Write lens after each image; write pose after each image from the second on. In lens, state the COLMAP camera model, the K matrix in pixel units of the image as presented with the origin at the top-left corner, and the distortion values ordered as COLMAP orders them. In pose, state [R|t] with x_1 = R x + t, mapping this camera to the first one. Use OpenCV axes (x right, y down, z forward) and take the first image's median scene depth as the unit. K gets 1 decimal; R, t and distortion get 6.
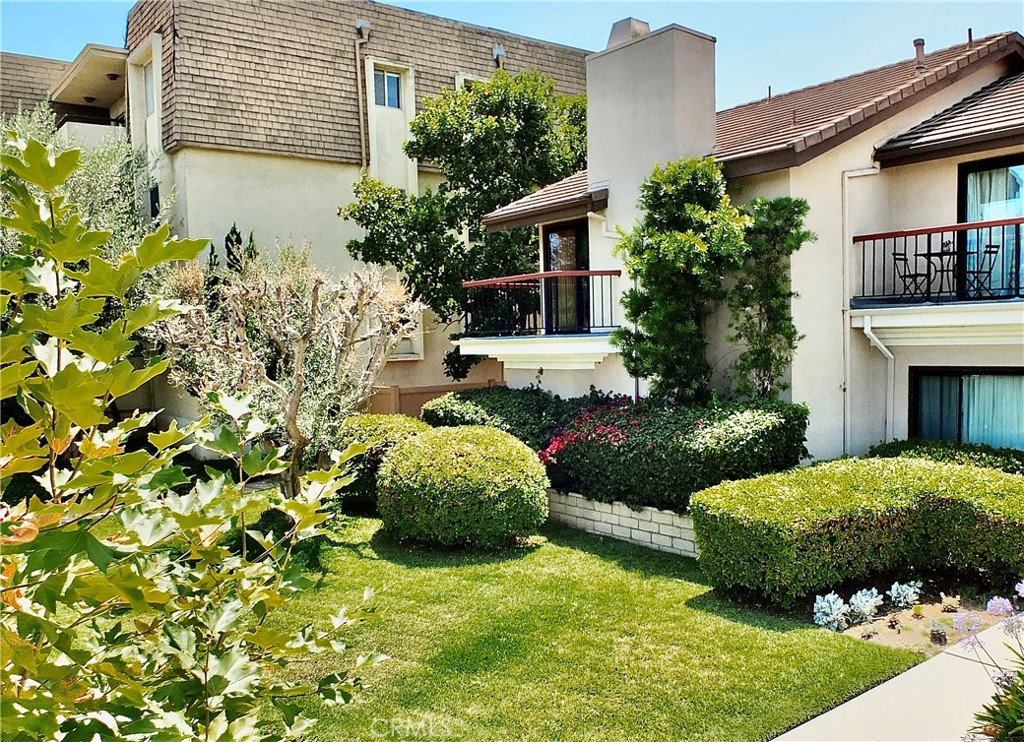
lens RADIAL K [[769.4, 0, 511.8], [0, 769.4, 390.0], [0, 0, 1]] dist [0.006706, -0.000833]
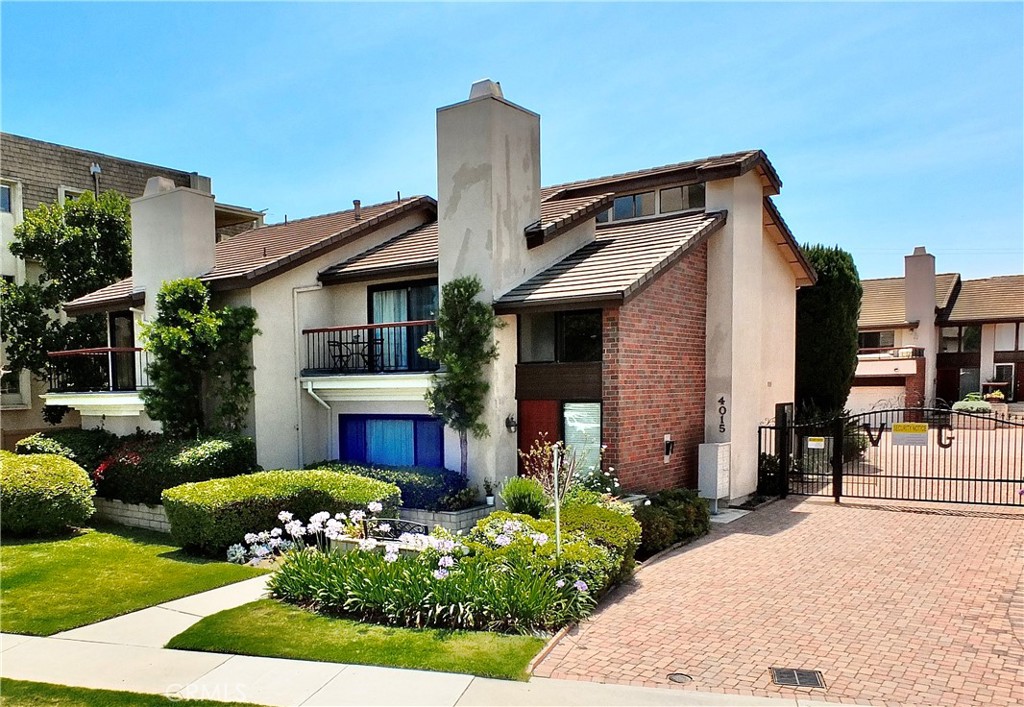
lens RADIAL K [[876.0, 0, 418.8], [0, 876.0, 444.1], [0, 0, 1]] dist [-0.002059, -0.009534]
pose [[0.981331, -0.003214, 0.192299, 0.331143], [0.003892, 0.999987, -0.003148, 0.036059], [-0.192287, 0.003837, 0.981331, -0.764989]]
